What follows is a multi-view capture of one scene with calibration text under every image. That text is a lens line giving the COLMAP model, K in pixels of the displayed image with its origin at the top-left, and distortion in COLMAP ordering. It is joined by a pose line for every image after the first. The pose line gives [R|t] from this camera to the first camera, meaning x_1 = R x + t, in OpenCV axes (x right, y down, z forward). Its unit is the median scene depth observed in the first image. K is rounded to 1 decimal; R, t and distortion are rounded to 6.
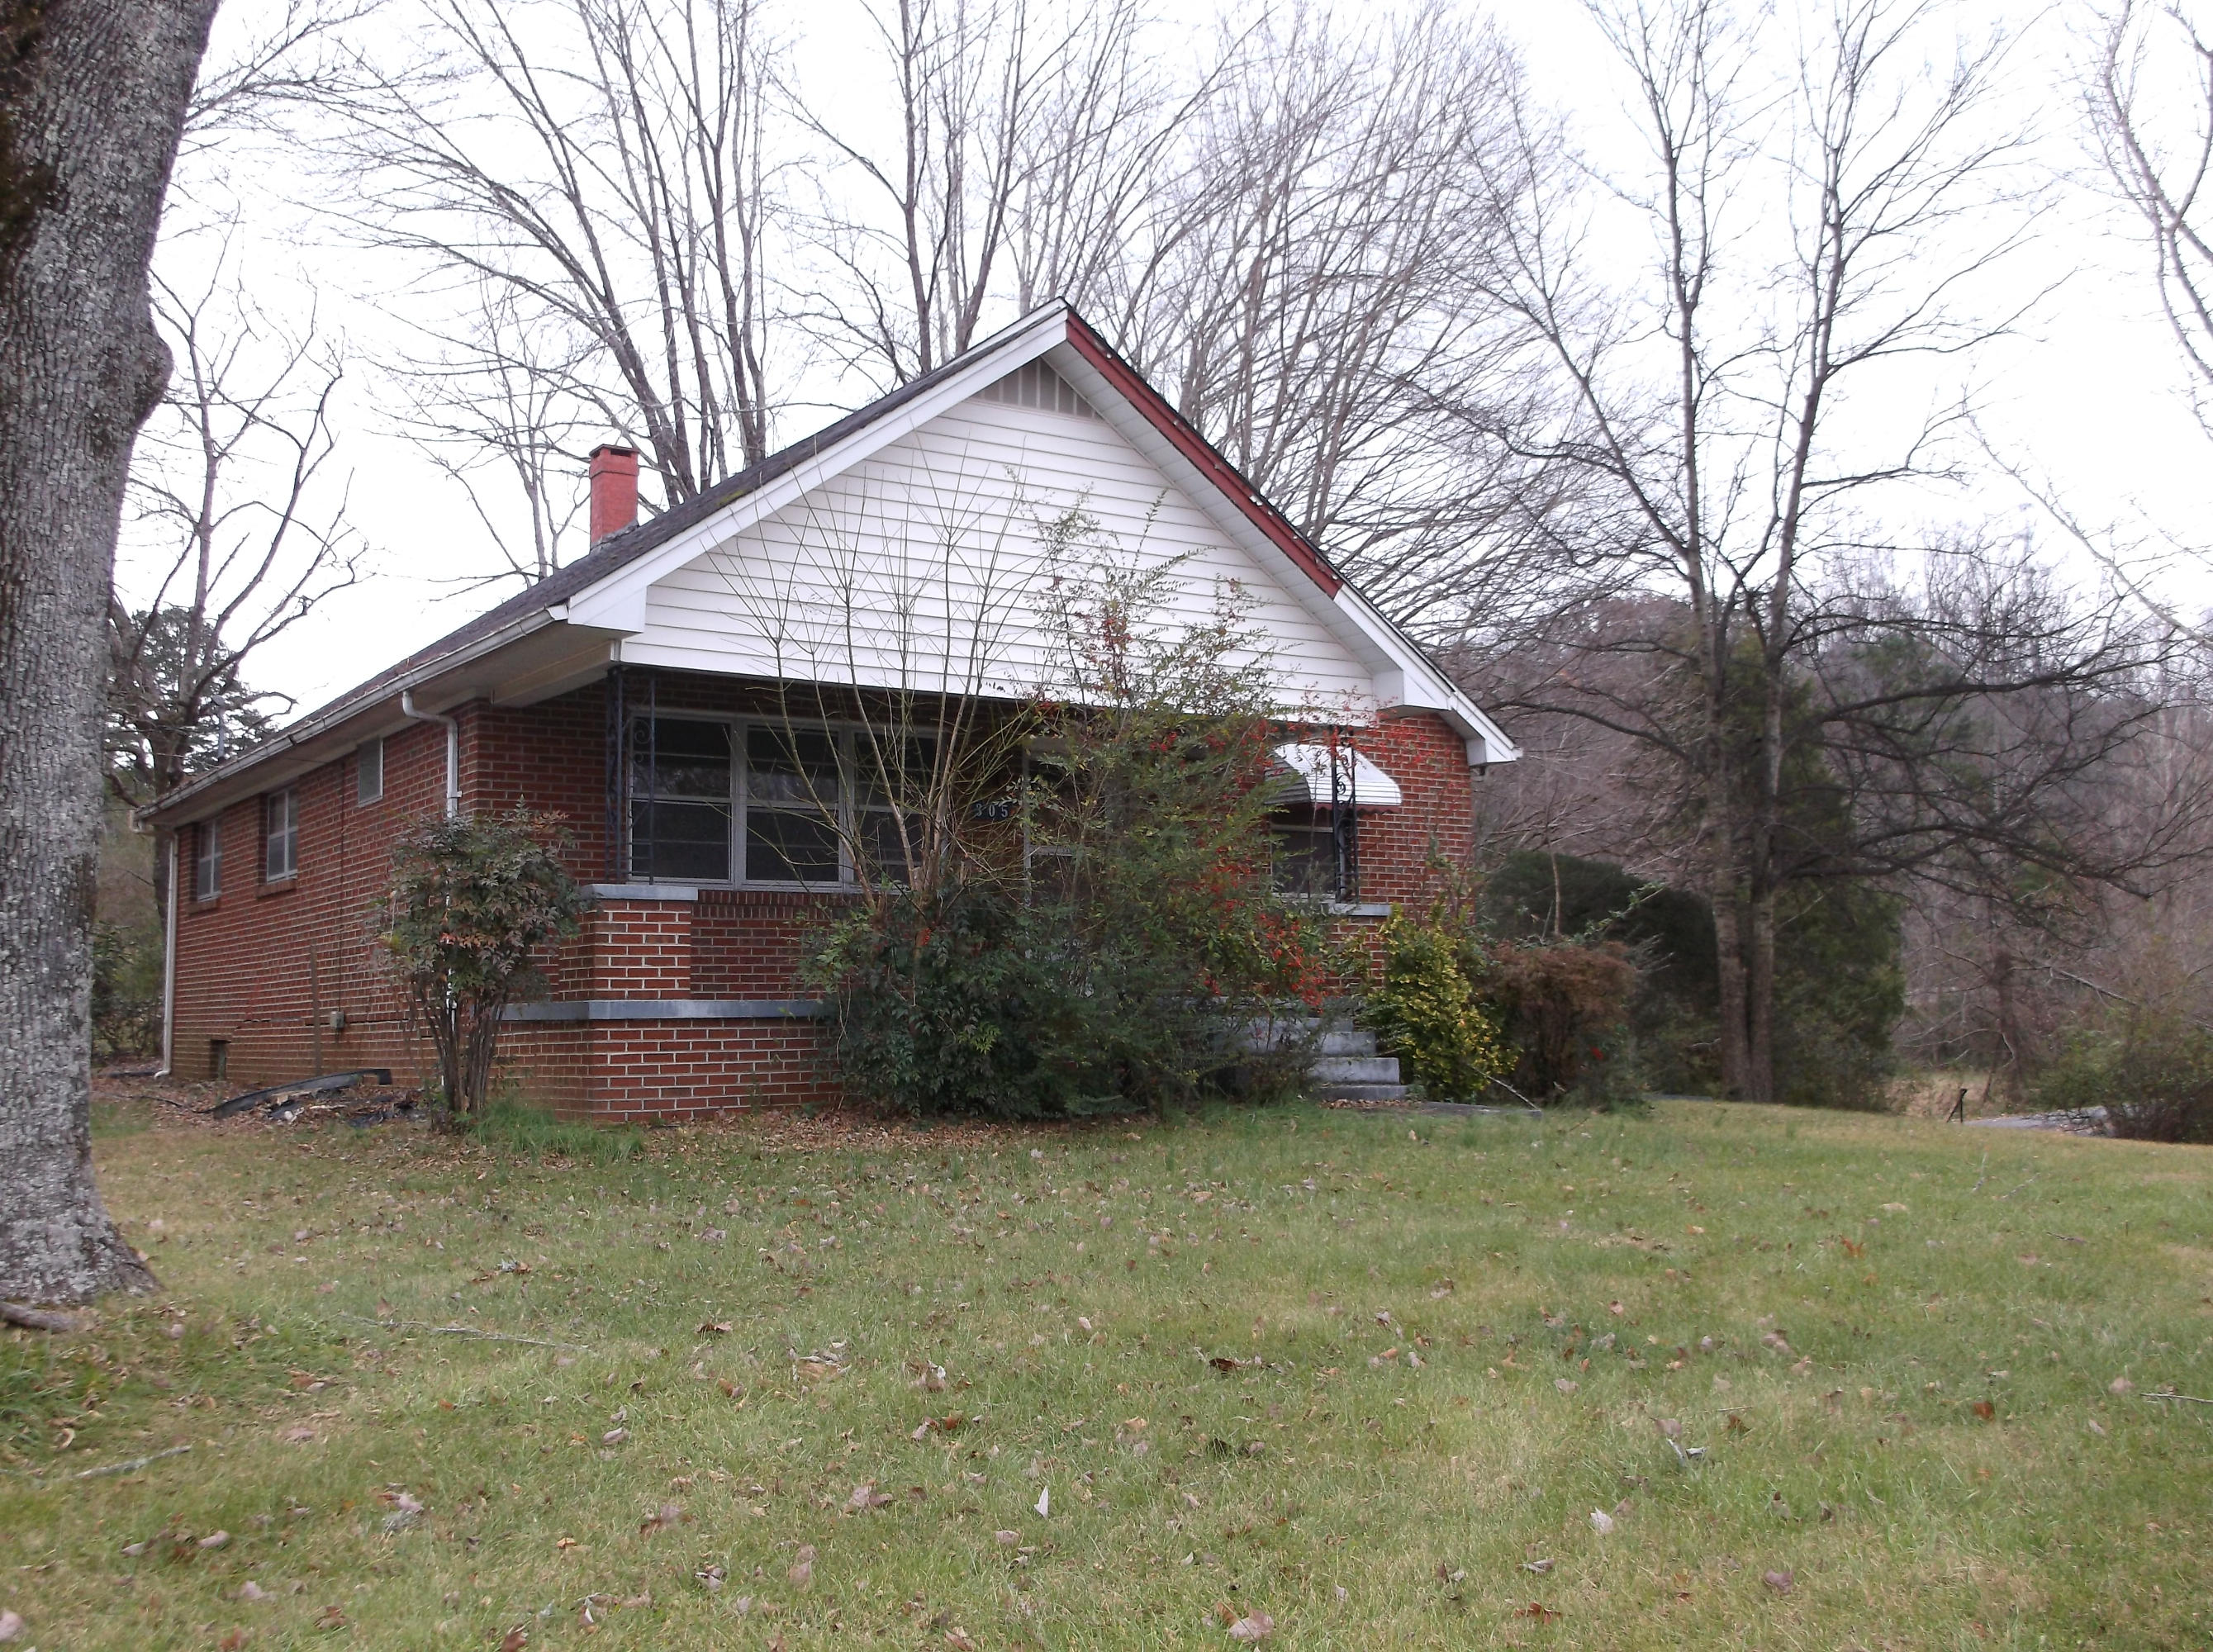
lens RADIAL K [[2059.6, 0, 1106.5], [0, 2059.6, 826.0], [0, 0, 1]] dist [0.015743, -0.021537]
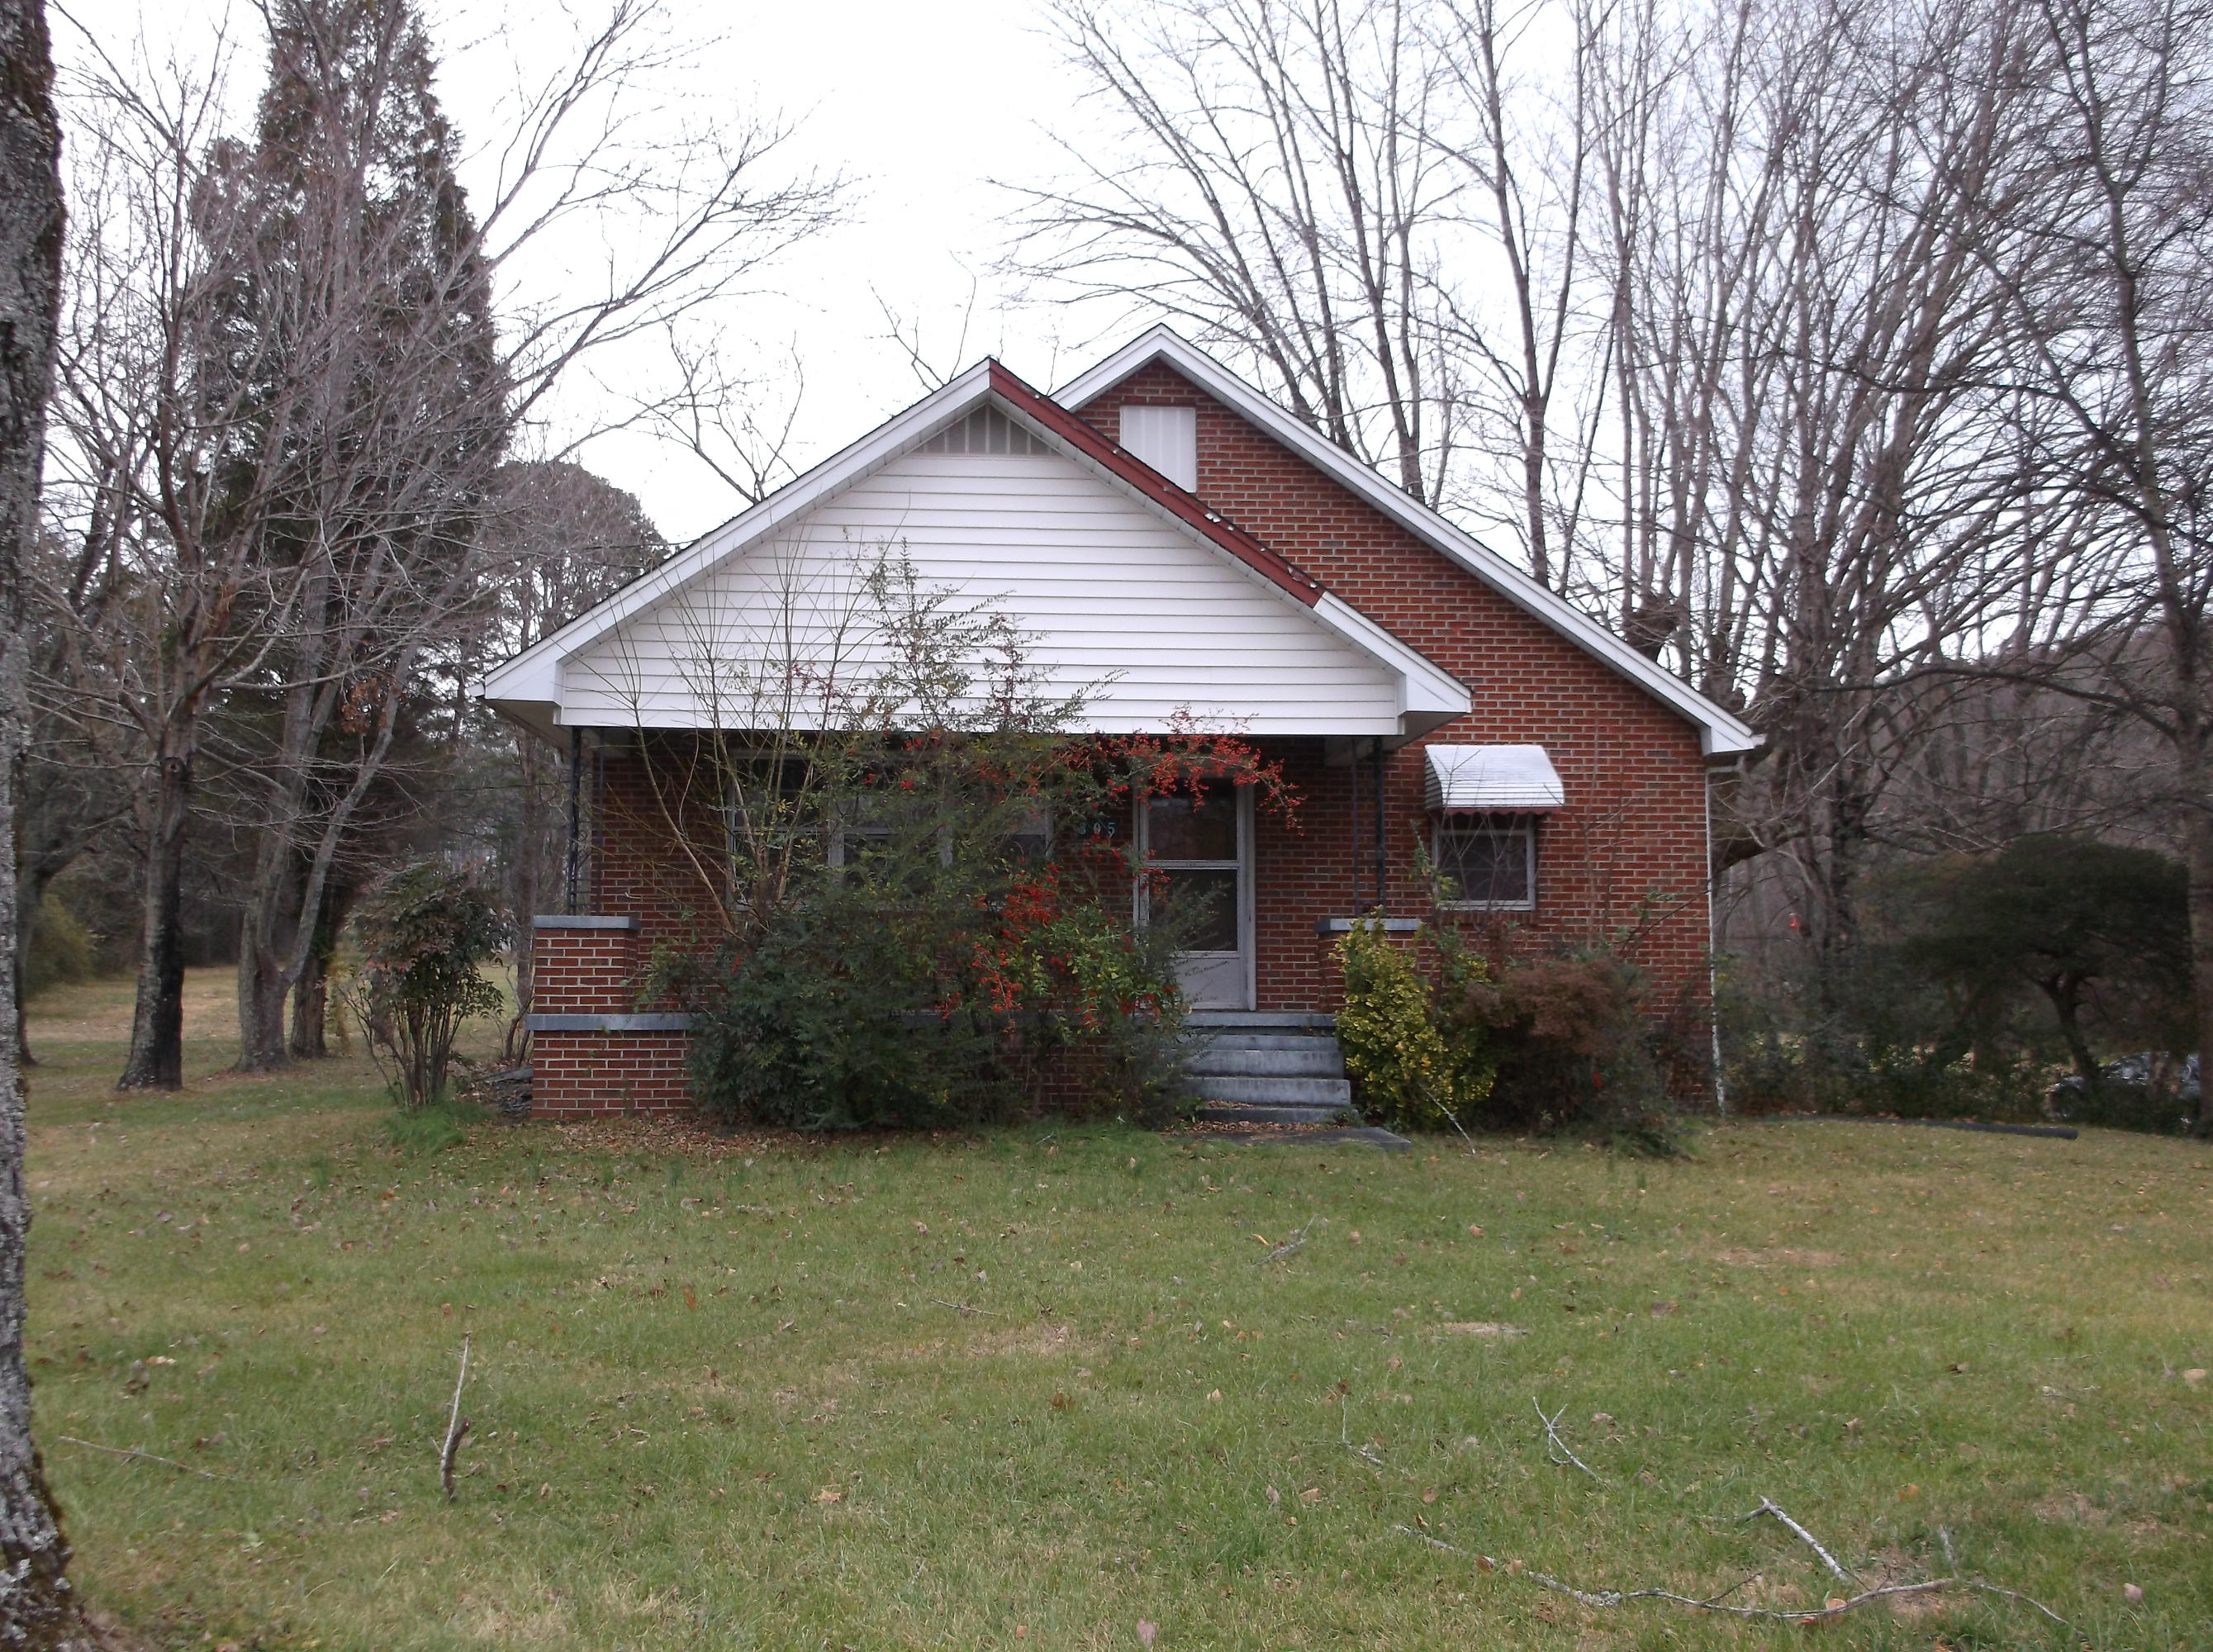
lens RADIAL K [[2059.6, 0, 1106.5], [0, 2059.6, 826.0], [0, 0, 1]] dist [0.015743, -0.021537]
pose [[0.879923, -0.027317, -0.474330, 0.591848], [0.032942, 0.999451, 0.003551, -0.016497], [0.473972, -0.018750, 0.880340, 0.112605]]
